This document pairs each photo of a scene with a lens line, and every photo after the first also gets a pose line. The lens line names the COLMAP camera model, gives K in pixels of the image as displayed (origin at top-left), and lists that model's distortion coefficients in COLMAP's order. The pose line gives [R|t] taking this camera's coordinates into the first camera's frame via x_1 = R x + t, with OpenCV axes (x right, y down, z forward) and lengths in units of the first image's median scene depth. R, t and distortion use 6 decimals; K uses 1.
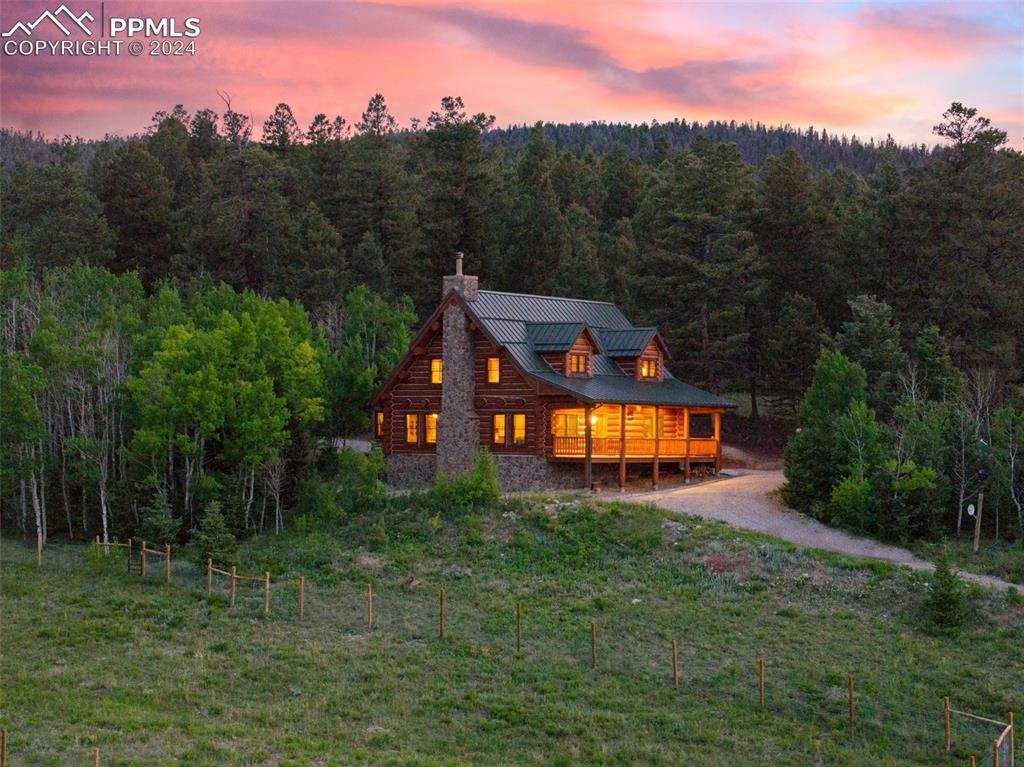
lens RADIAL K [[2067.0, 0, 512.0], [0, 2067.0, 383.5], [0, 0, 1]] dist [-0.060600, 0.359980]
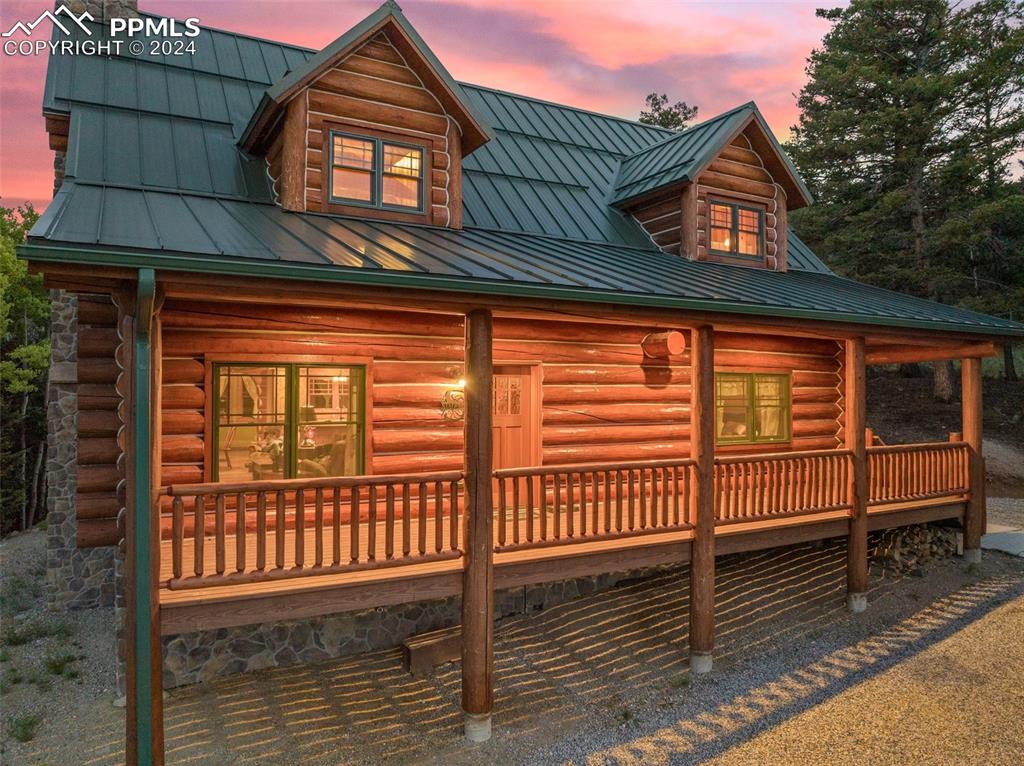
lens RADIAL K [[723.0, 0, 512.0], [0, 723.0, 383.0], [0, 0, 1]] dist [-0.006364, -0.001225]
pose [[0.913665, -0.008527, -0.406380, 0.084798], [0.014218, 0.999839, 0.010989, 0.016628], [0.406220, -0.015818, 0.913638, 0.924403]]
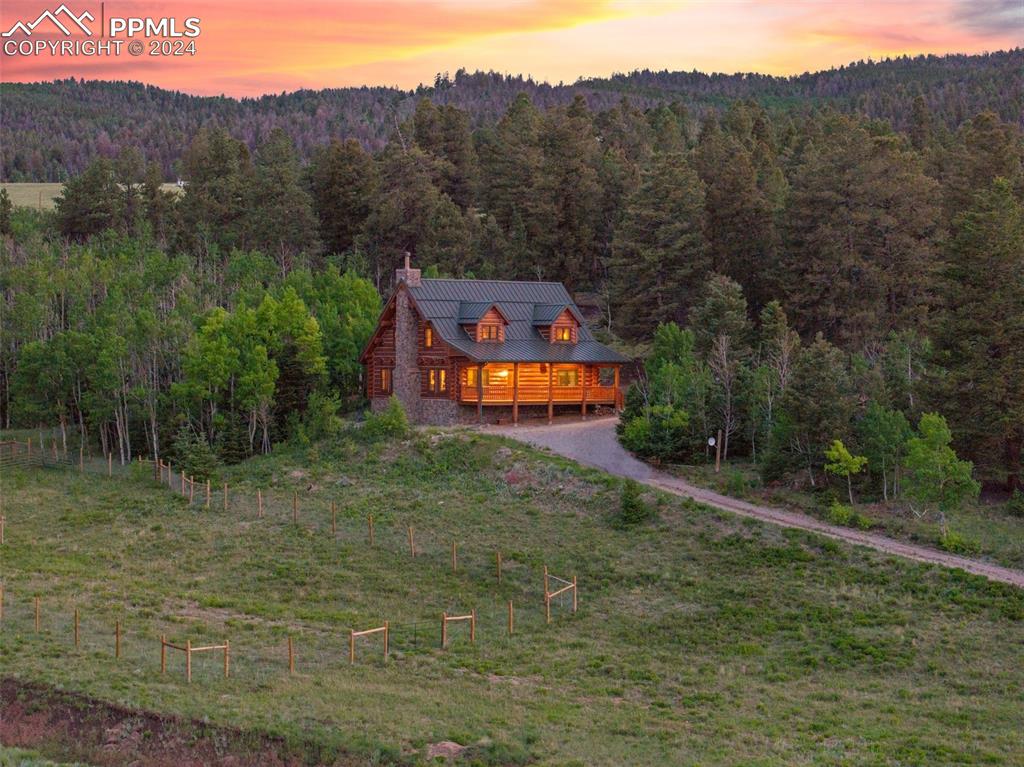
lens RADIAL K [[2067.0, 0, 512.0], [0, 2067.0, 383.5], [0, 0, 1]] dist [-0.060600, 0.359980]
pose [[0.966029, -0.000216, -0.258433, 0.399477], [0.009703, 0.999325, 0.035433, -0.024071], [0.258251, -0.036737, 0.965379, -0.315246]]
